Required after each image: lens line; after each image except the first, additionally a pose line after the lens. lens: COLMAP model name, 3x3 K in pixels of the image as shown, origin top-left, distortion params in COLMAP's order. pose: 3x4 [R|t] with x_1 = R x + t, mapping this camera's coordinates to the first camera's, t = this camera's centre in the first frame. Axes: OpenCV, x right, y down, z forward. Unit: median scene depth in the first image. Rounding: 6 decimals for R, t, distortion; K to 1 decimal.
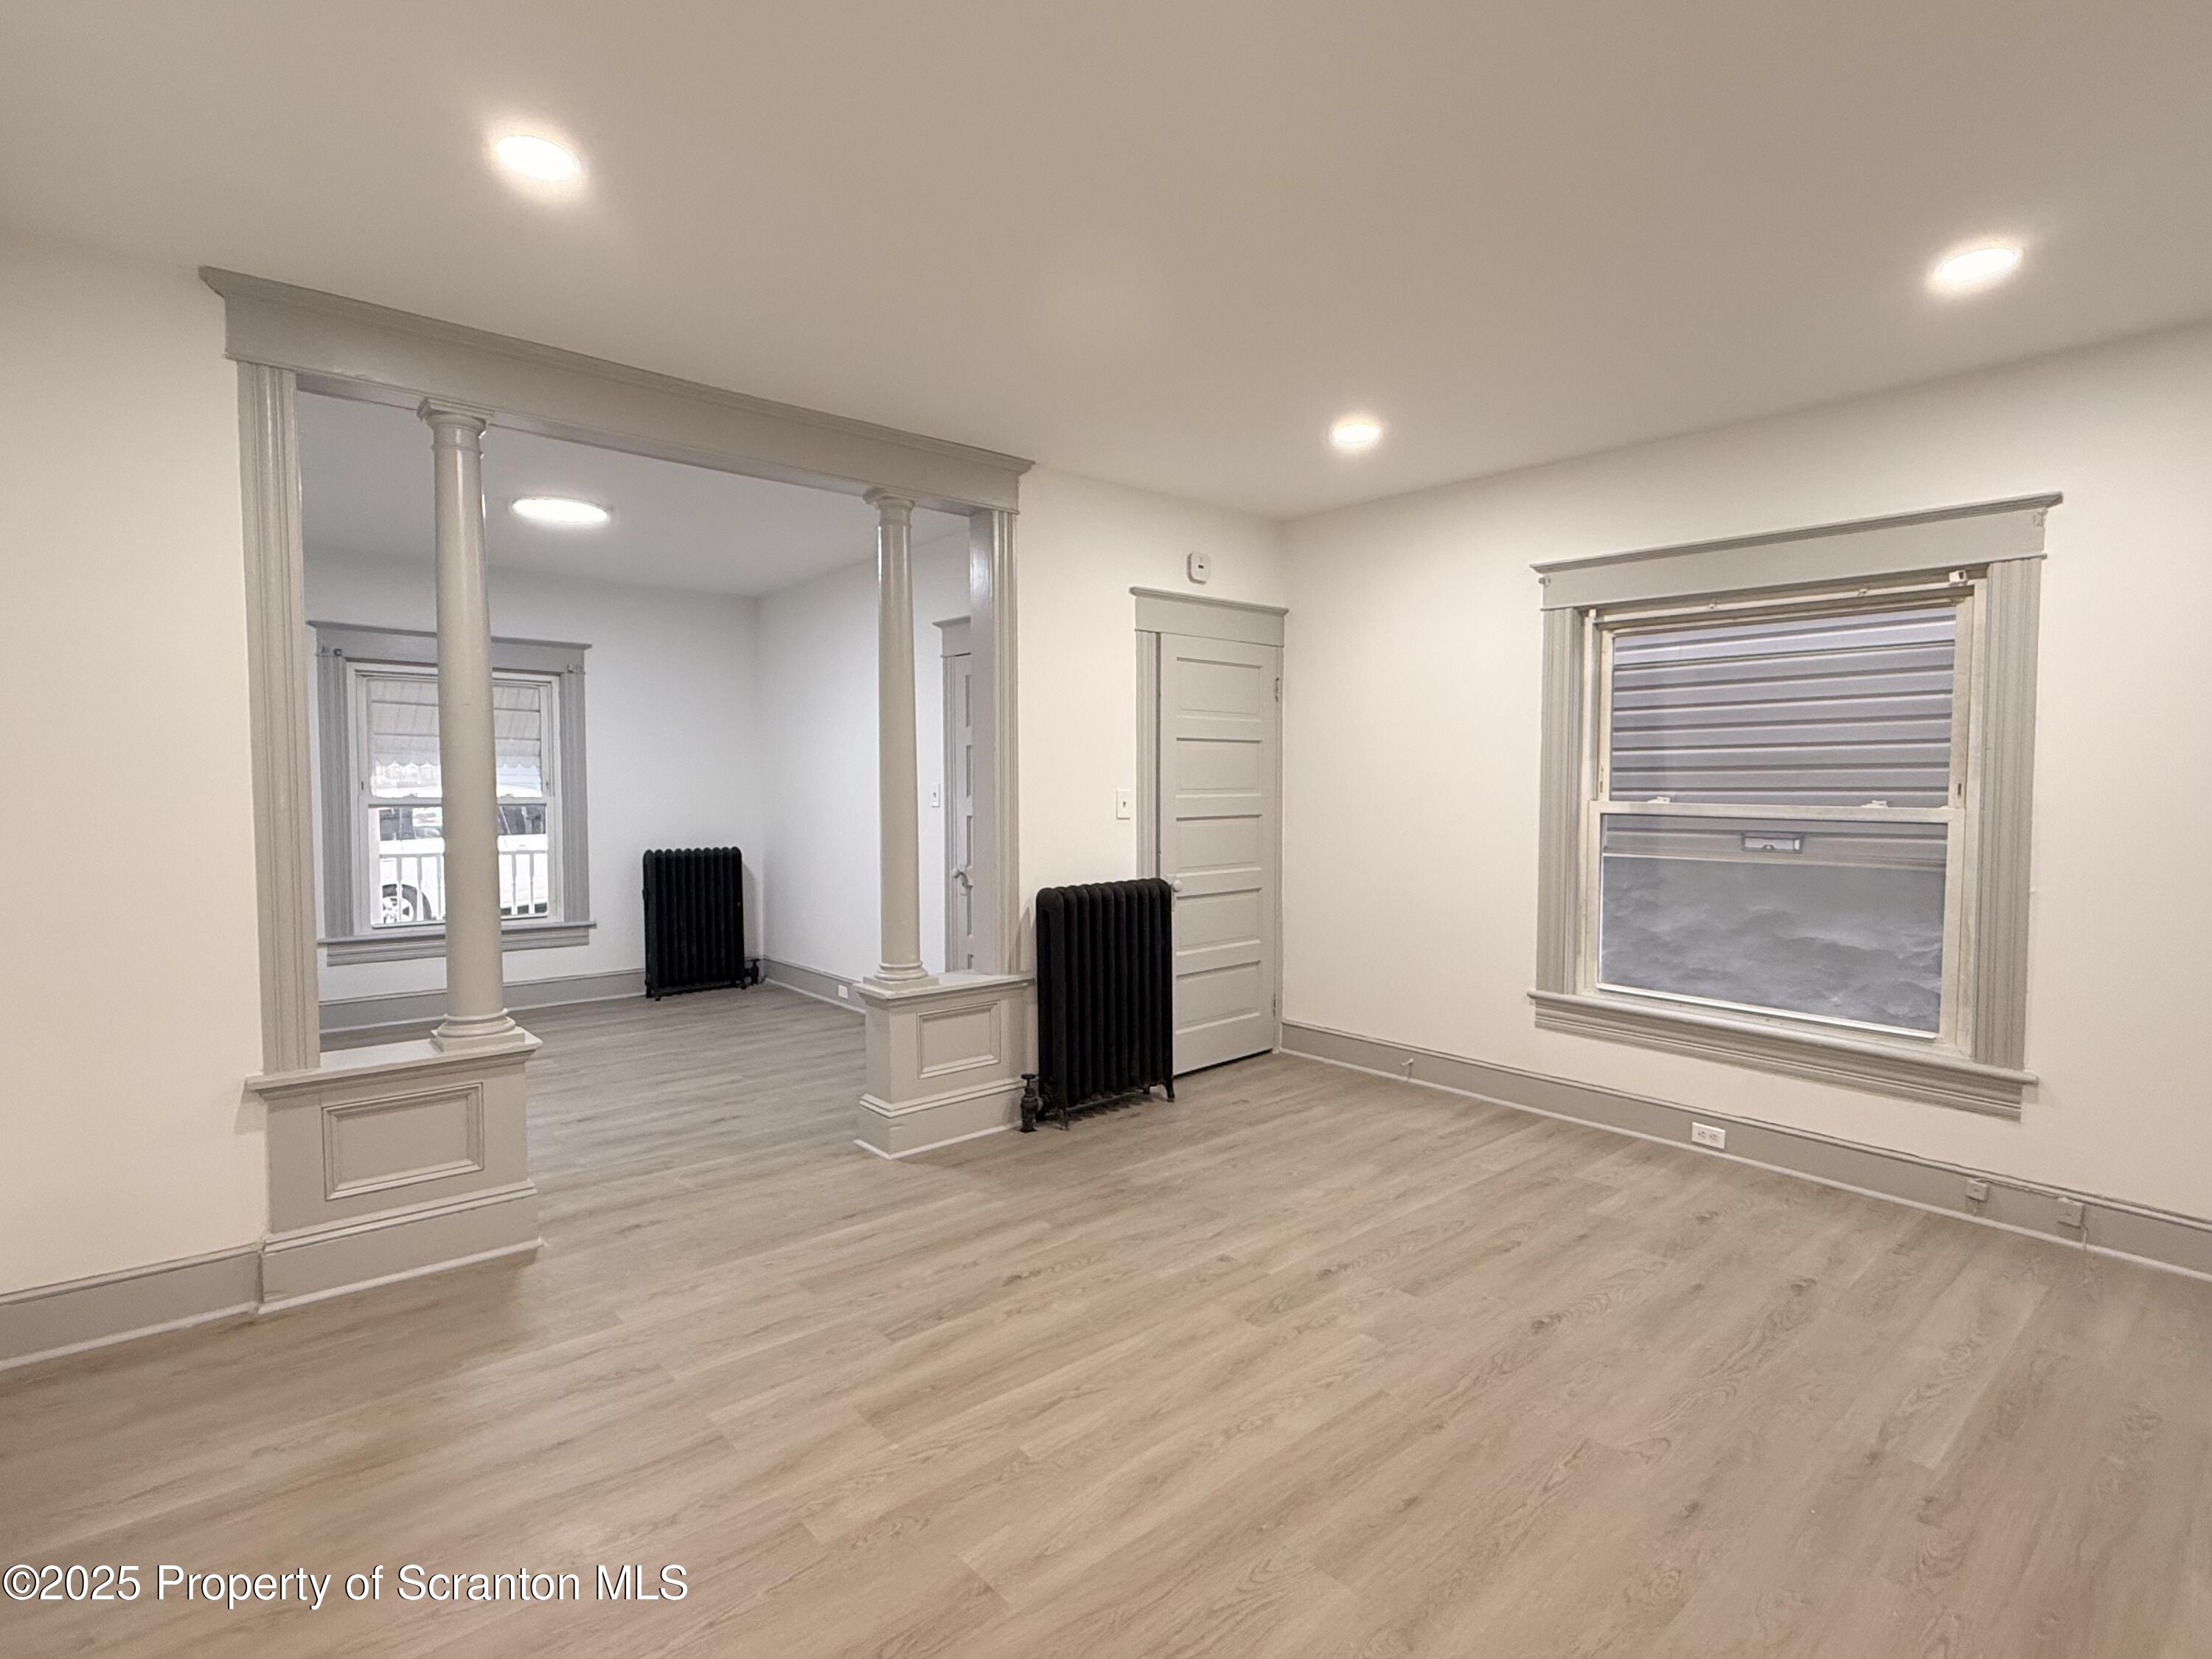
lens RADIAL K [[1108.5, 0, 1114.1], [0, 1108.5, 835.6], [0, 0, 1]] dist [-0.002404, -0.000939]
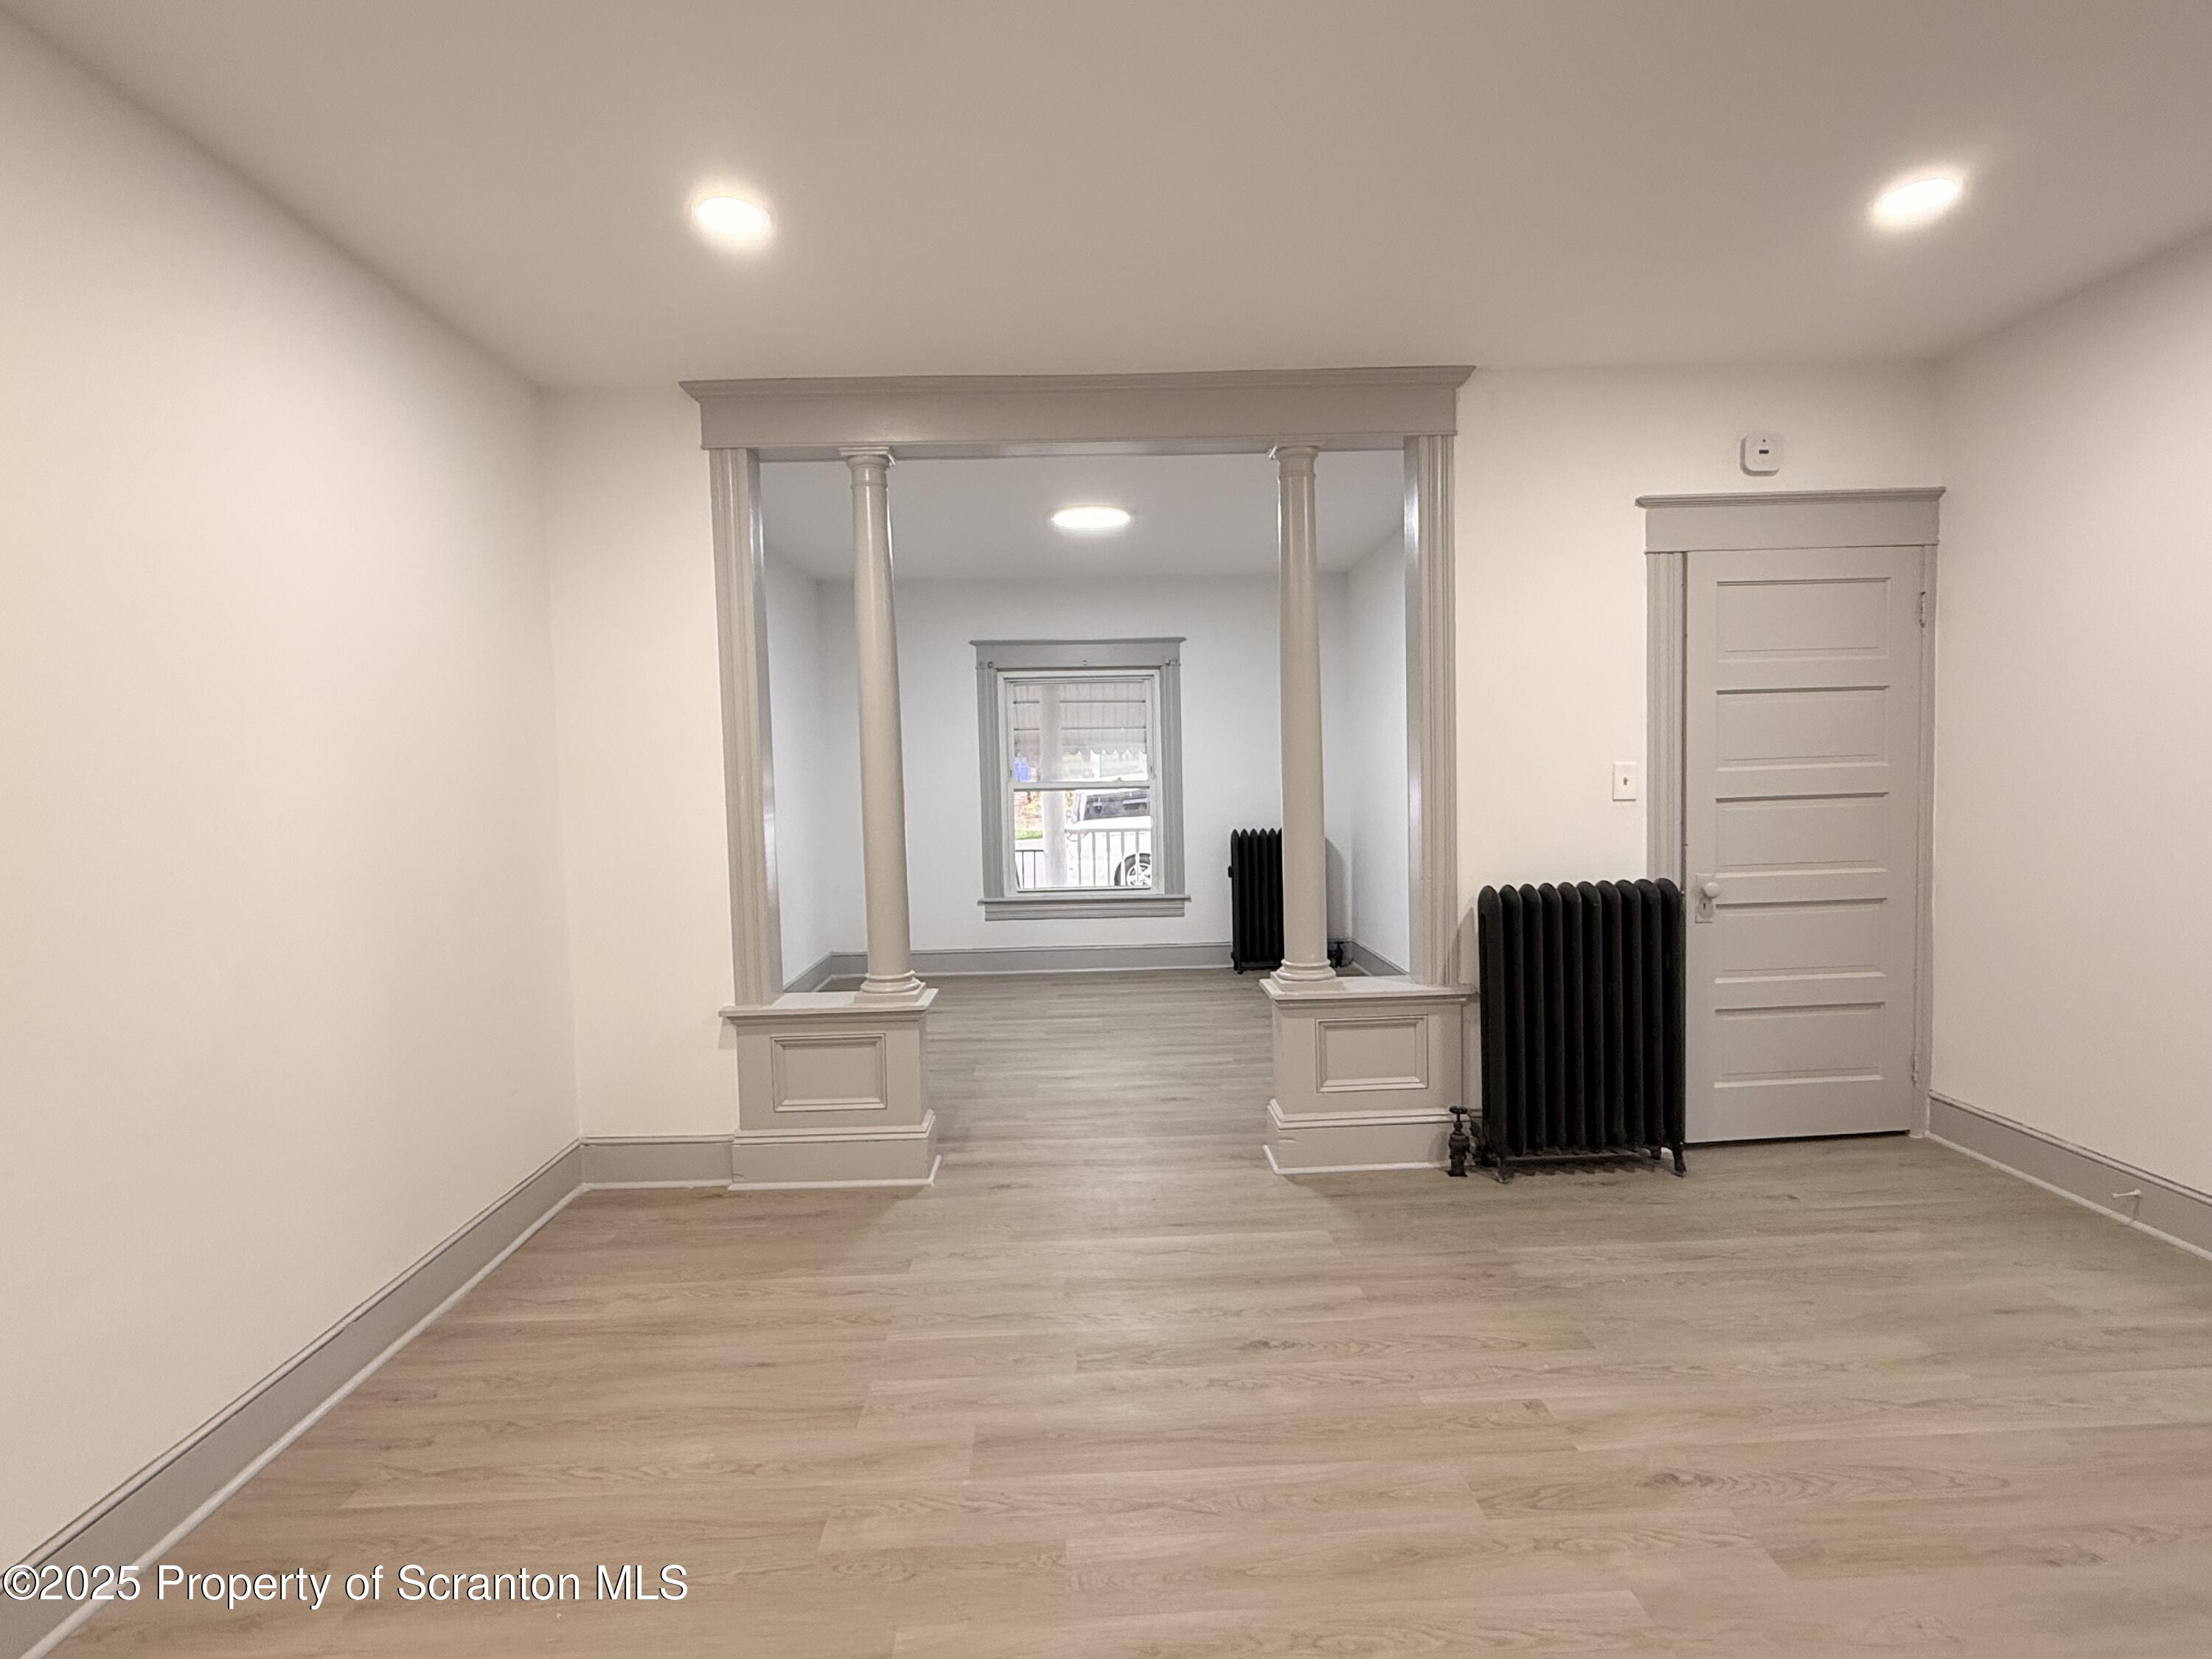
lens RADIAL K [[1108.5, 0, 1109.7], [0, 1108.5, 836.7], [0, 0, 1]] dist [-0.002404, -0.000939]
pose [[0.768957, 0.018405, -0.639035, 0.259587], [-0.003530, 0.999693, 0.024544, -0.008826], [0.639291, -0.016618, 0.768786, 0.198436]]
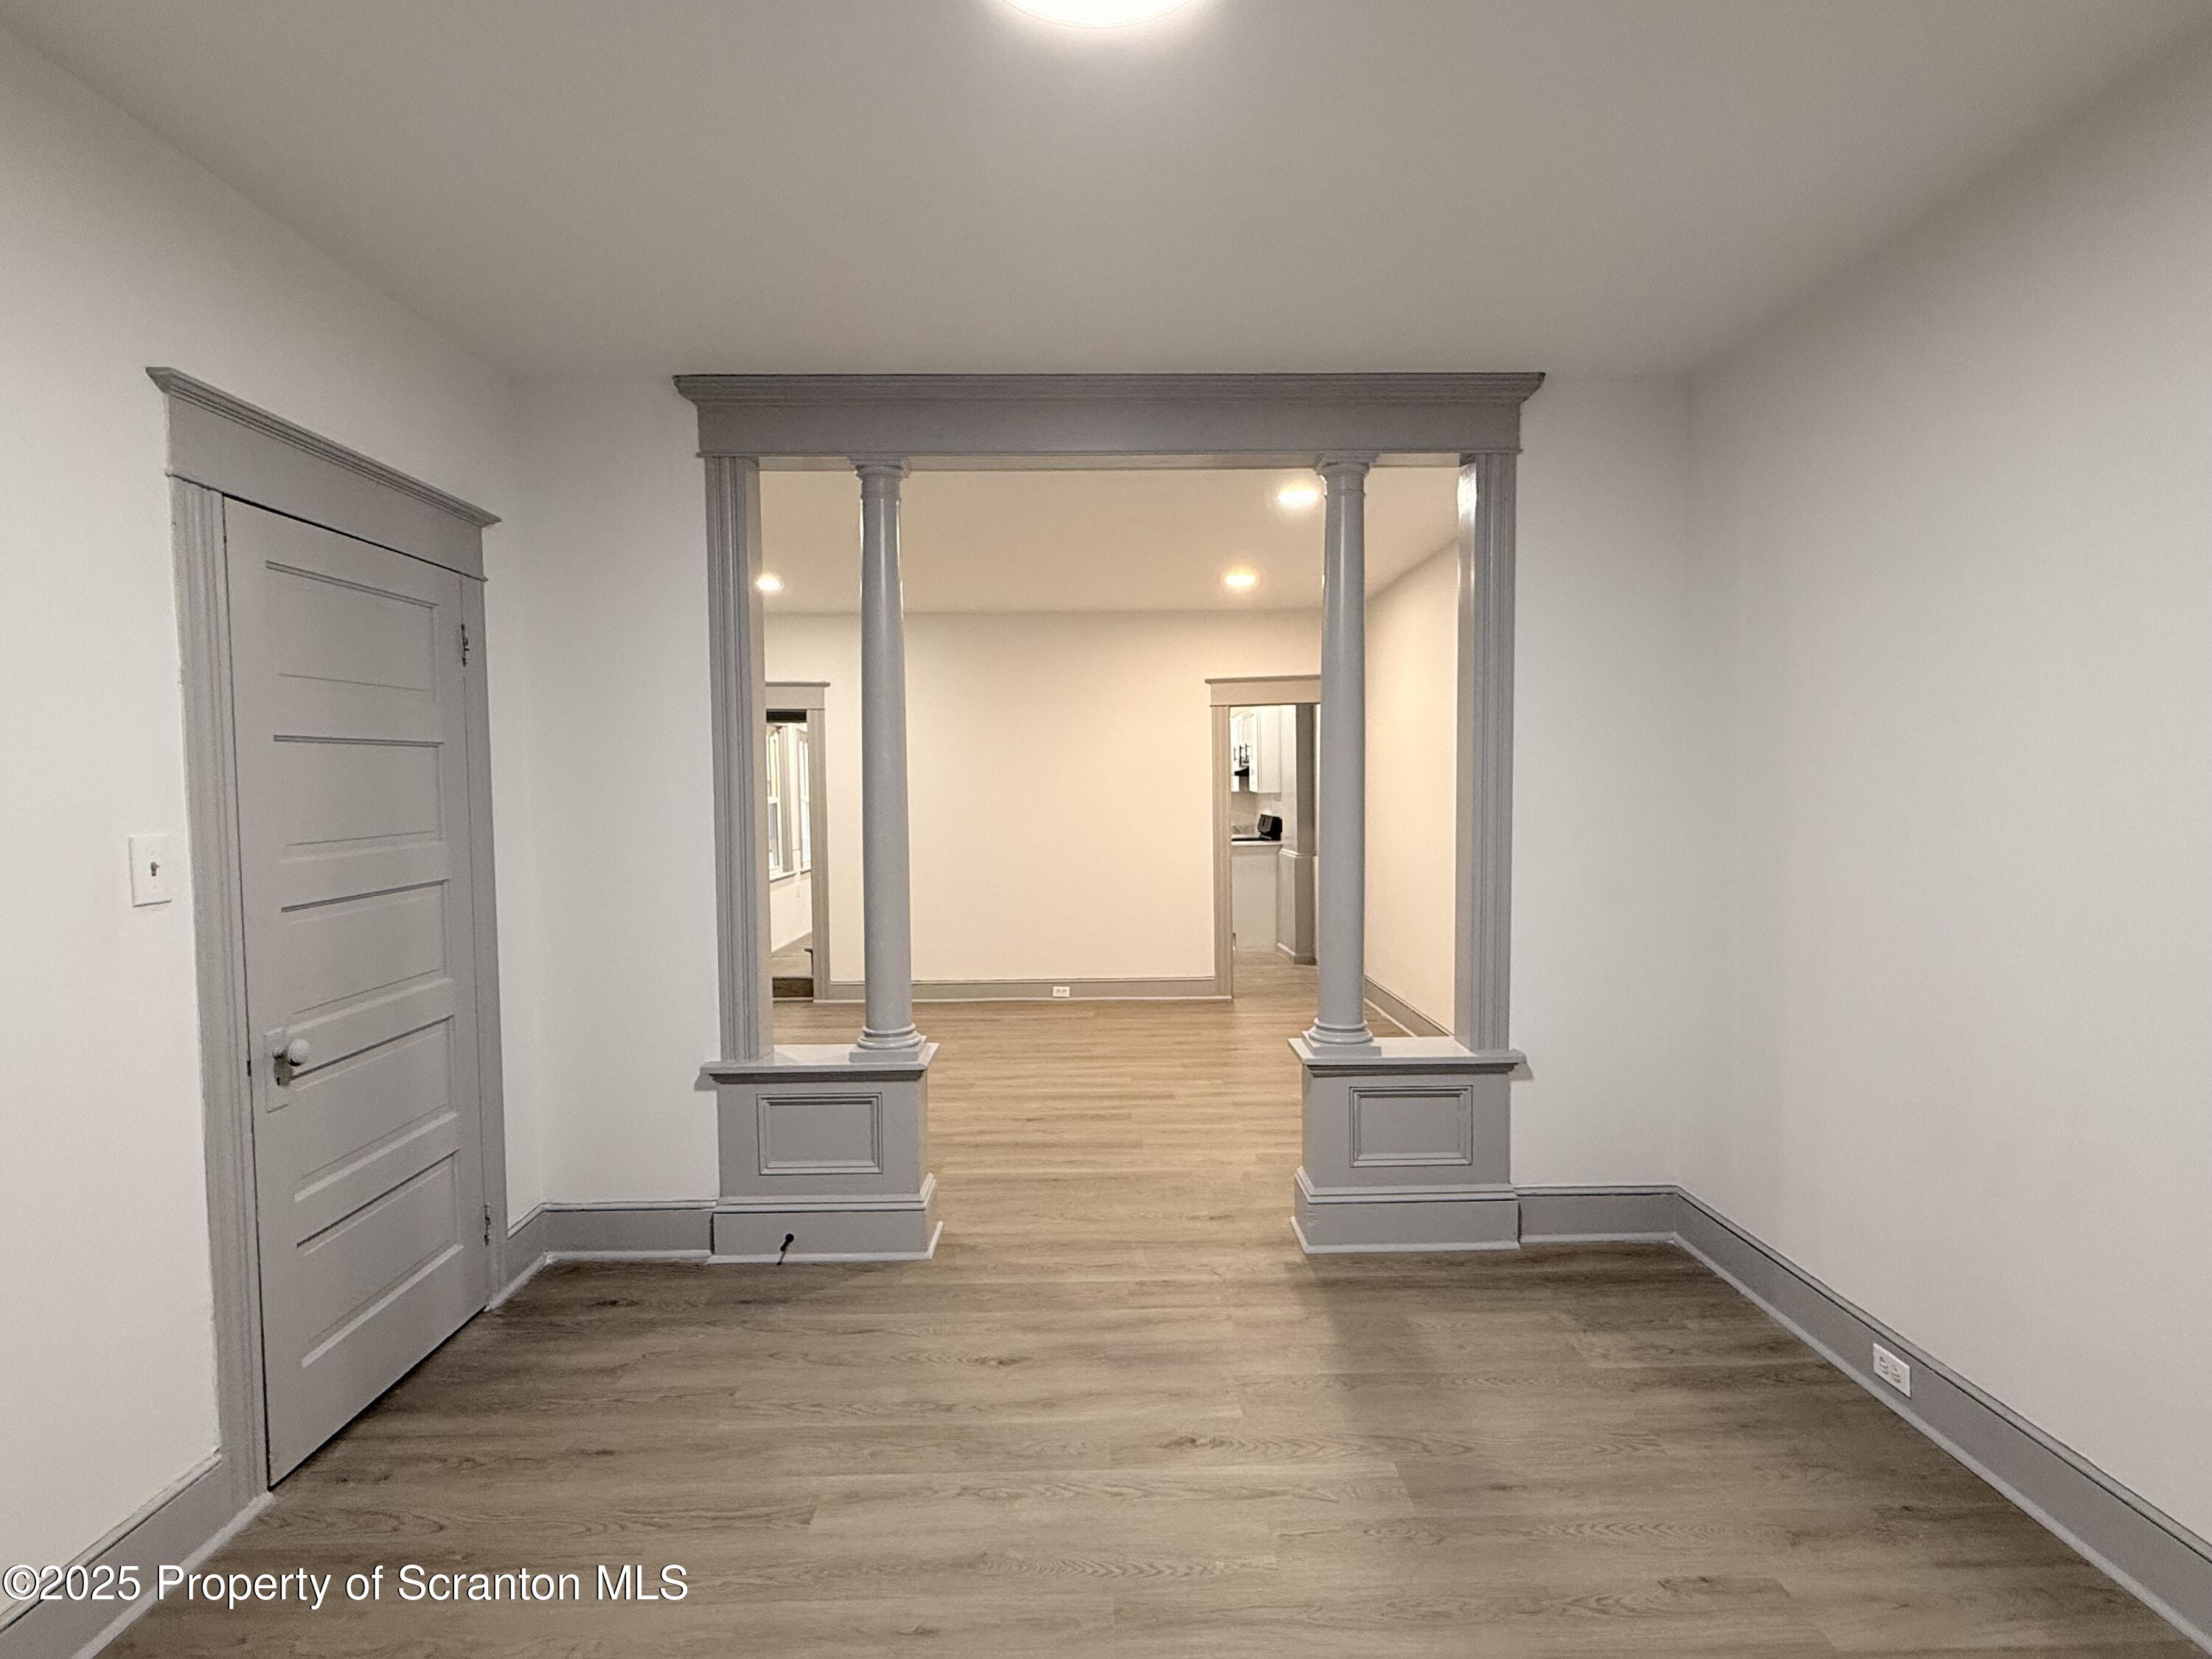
lens RADIAL K [[1108.5, 0, 1105.9], [0, 1108.5, 827.8], [0, 0, 1]] dist [-0.002404, -0.000939]
pose [[-0.760797, -0.024076, 0.648543, -0.840262], [0.034248, 0.996430, 0.077167, -0.090269], [-0.648086, 0.080919, -0.757256, 1.495958]]
